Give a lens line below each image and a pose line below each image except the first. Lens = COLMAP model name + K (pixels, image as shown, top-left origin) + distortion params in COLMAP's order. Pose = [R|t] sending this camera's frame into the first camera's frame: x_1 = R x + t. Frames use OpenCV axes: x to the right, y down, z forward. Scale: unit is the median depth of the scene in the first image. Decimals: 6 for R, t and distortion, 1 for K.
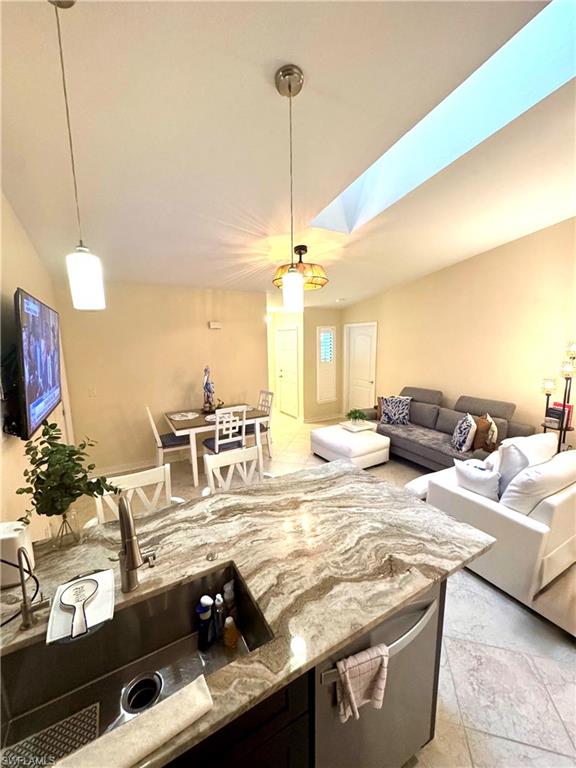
lens RADIAL K [[306.7, 0, 288.0], [0, 306.7, 384.0], [0, 0, 1]] dist [-0.000596, -0.000120]
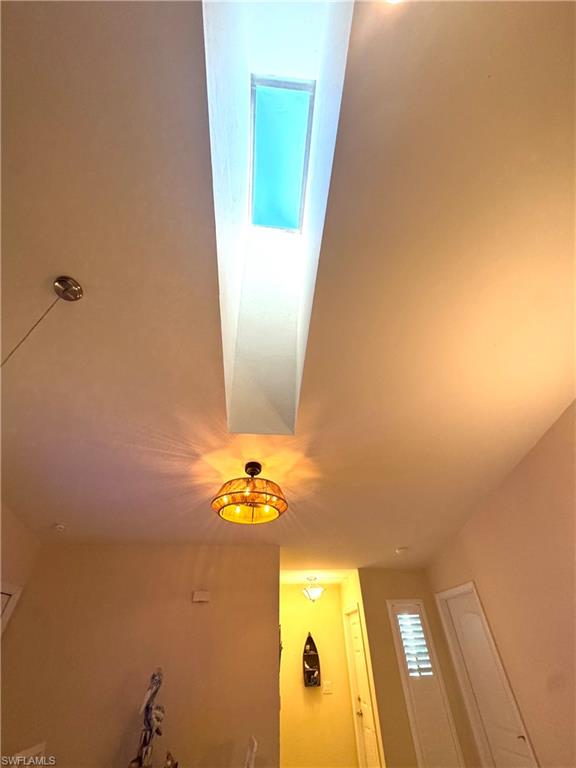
lens RADIAL K [[306.7, 0, 288.0], [0, 306.7, 384.0], [0, 0, 1]] dist [-0.000596, -0.000120]
pose [[0.916707, -0.272831, -0.291911, 0.314641], [-0.046374, 0.652992, -0.755943, 0.023534], [0.396860, 0.706516, 0.585950, 0.291086]]
